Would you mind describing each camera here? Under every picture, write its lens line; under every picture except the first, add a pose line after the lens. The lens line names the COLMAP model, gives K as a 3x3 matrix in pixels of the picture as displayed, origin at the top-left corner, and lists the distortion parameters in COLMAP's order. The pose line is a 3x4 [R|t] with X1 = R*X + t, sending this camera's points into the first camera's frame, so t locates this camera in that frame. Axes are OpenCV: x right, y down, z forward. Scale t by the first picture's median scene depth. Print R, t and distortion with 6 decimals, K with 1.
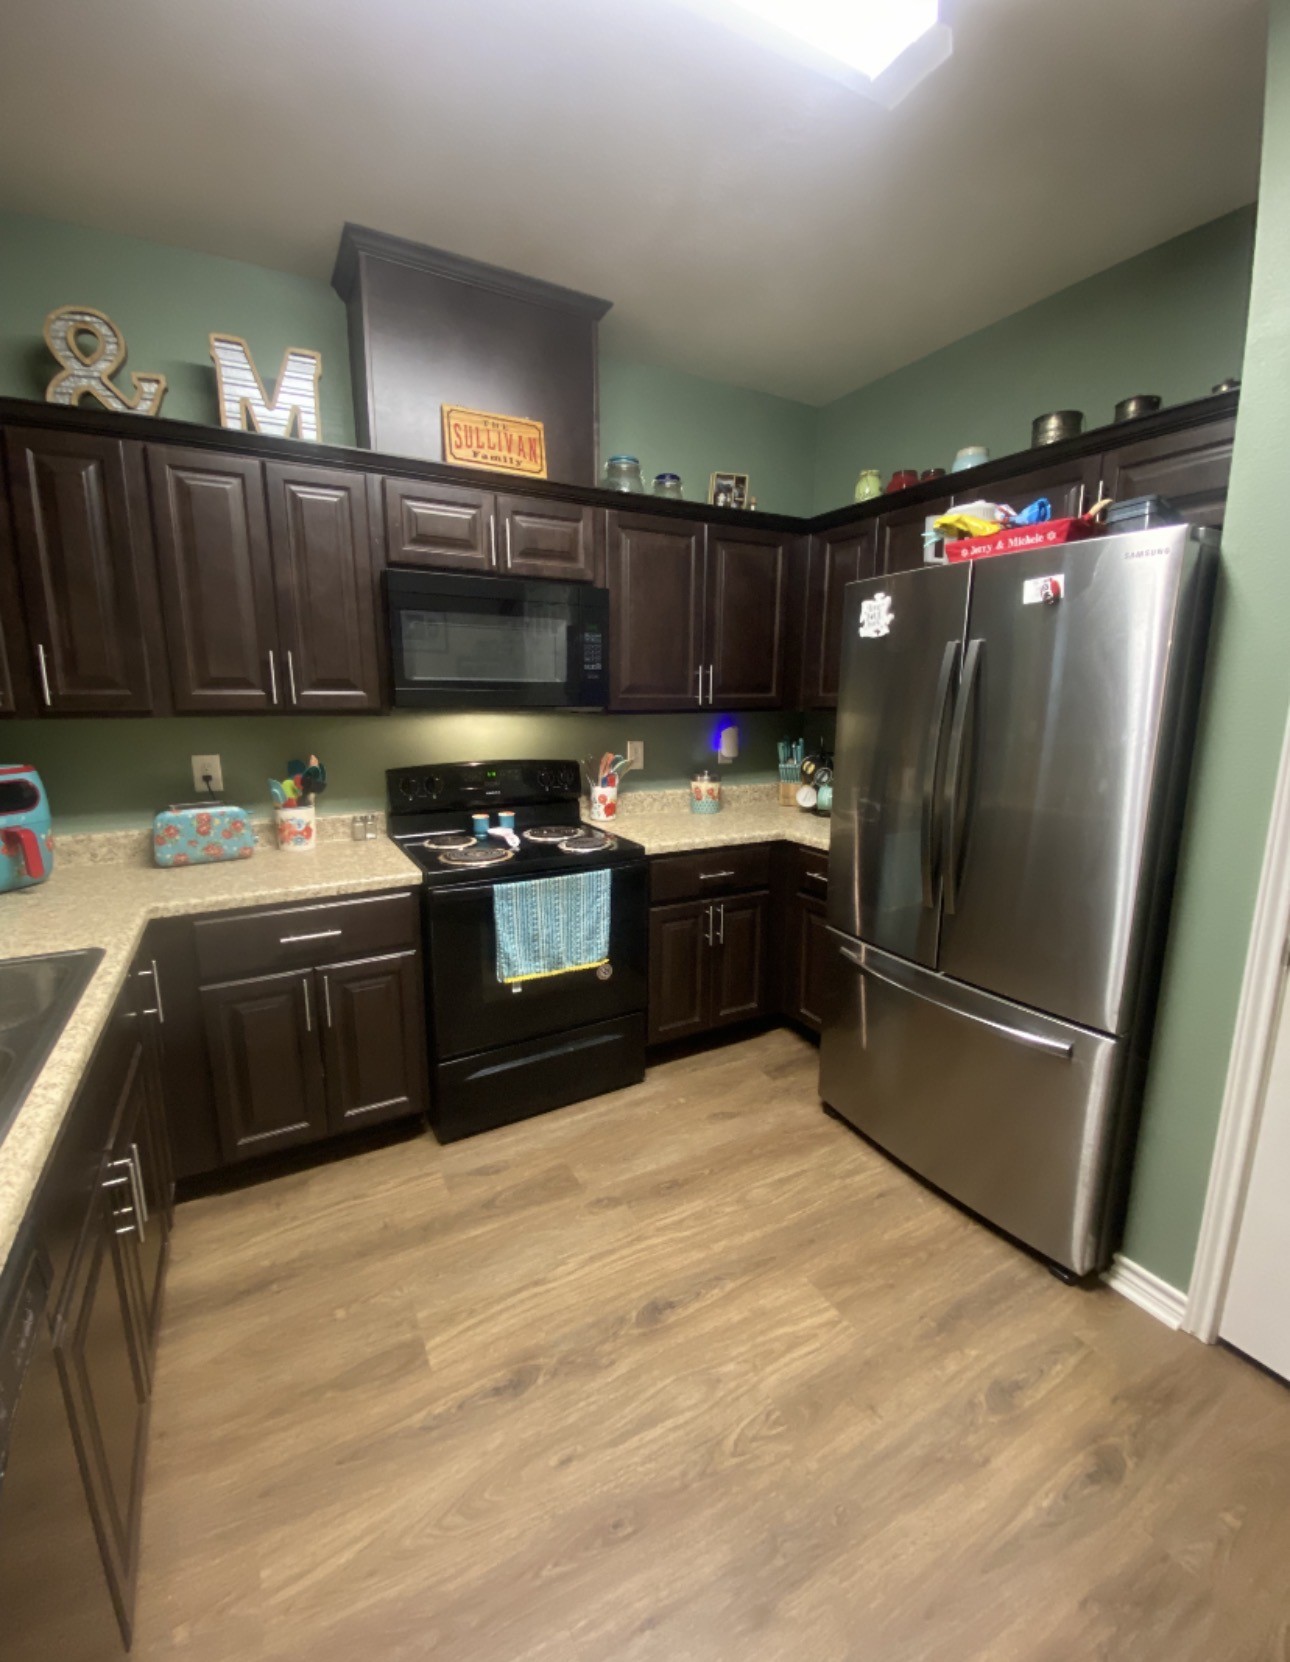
lens RADIAL K [[694.9, 0, 637.2], [0, 694.9, 839.1], [0, 0, 1]] dist [0.004349, -0.000686]
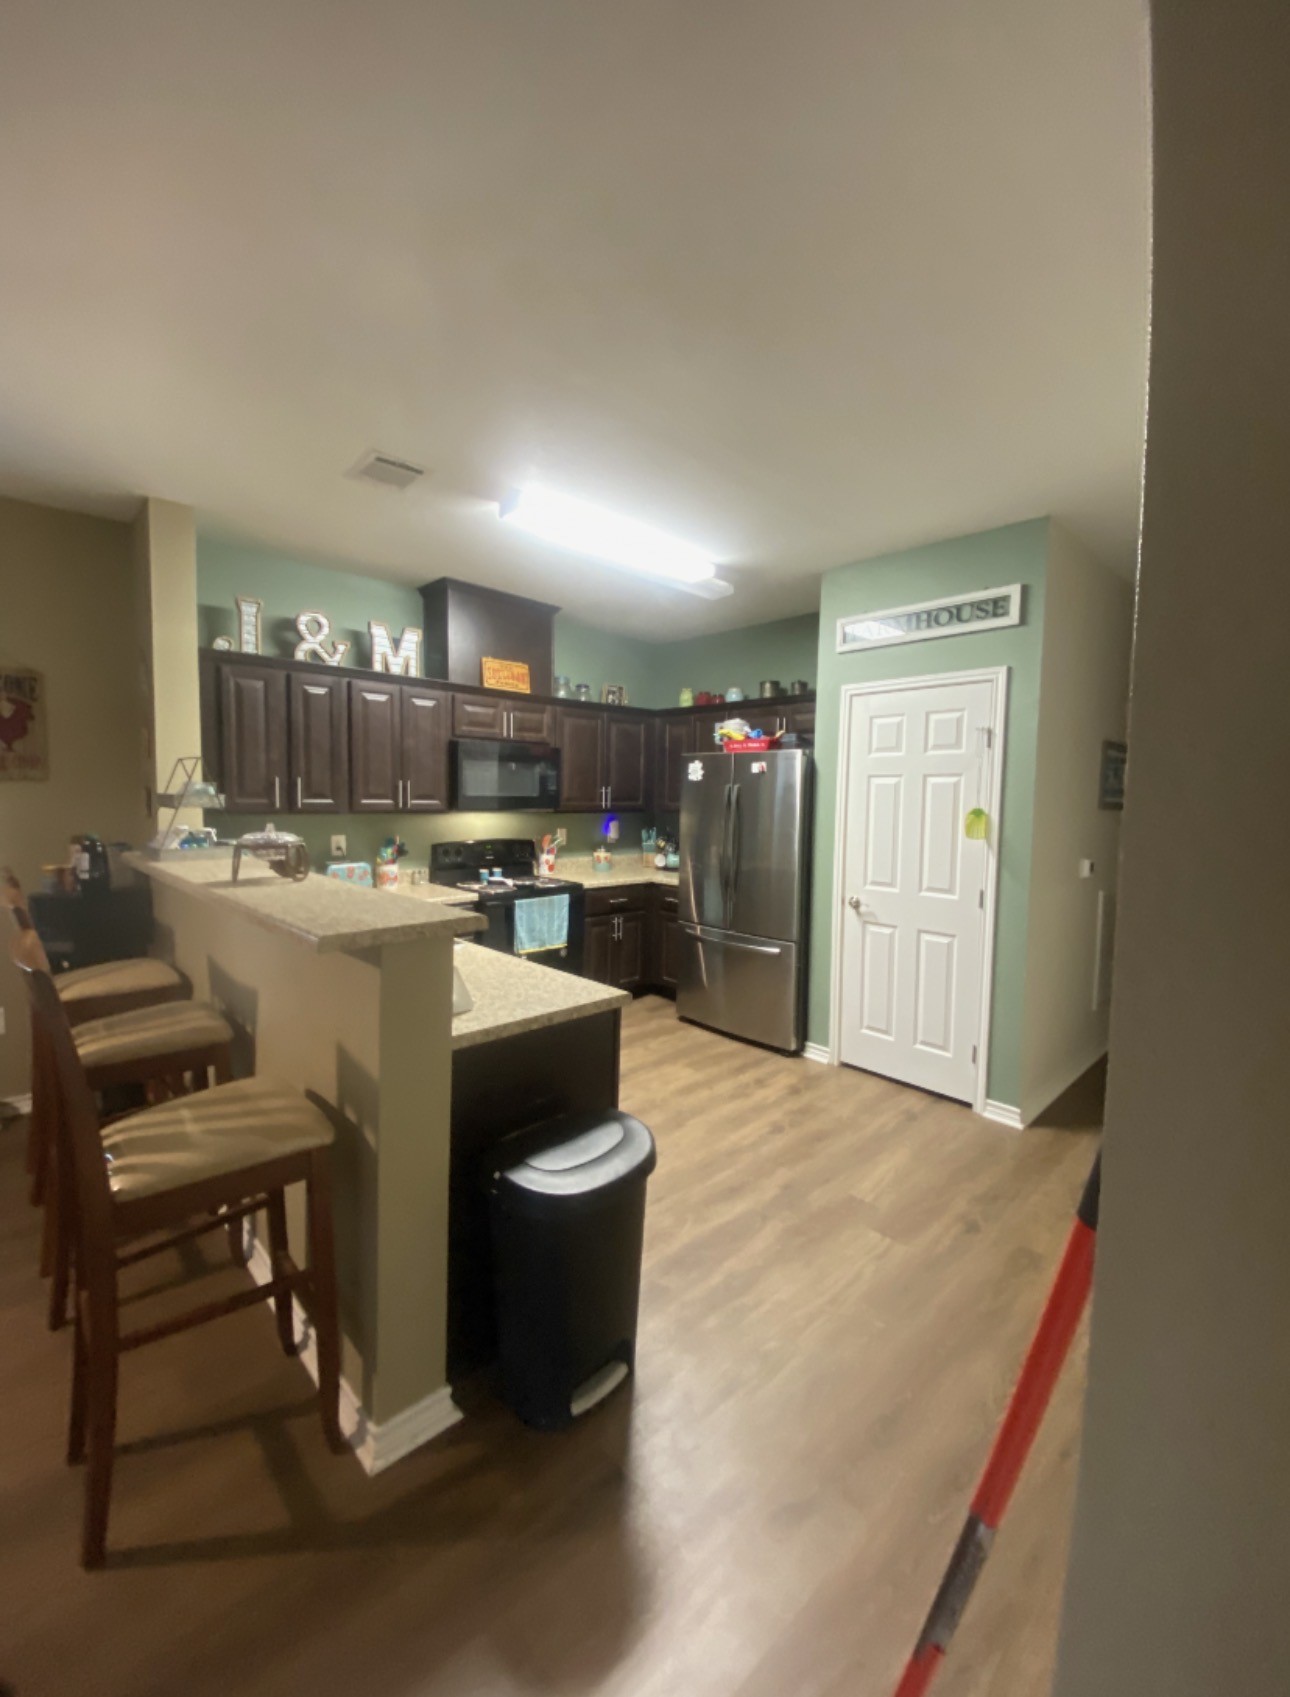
lens RADIAL K [[692.9, 0, 644.7], [0, 692.9, 844.1], [0, 0, 1]] dist [-0.010431, -0.000291]
pose [[0.964680, -0.003189, 0.263406, -0.327686], [0.036537, 0.991881, -0.121805, 0.141833], [-0.260879, 0.127127, 0.956964, -0.860386]]
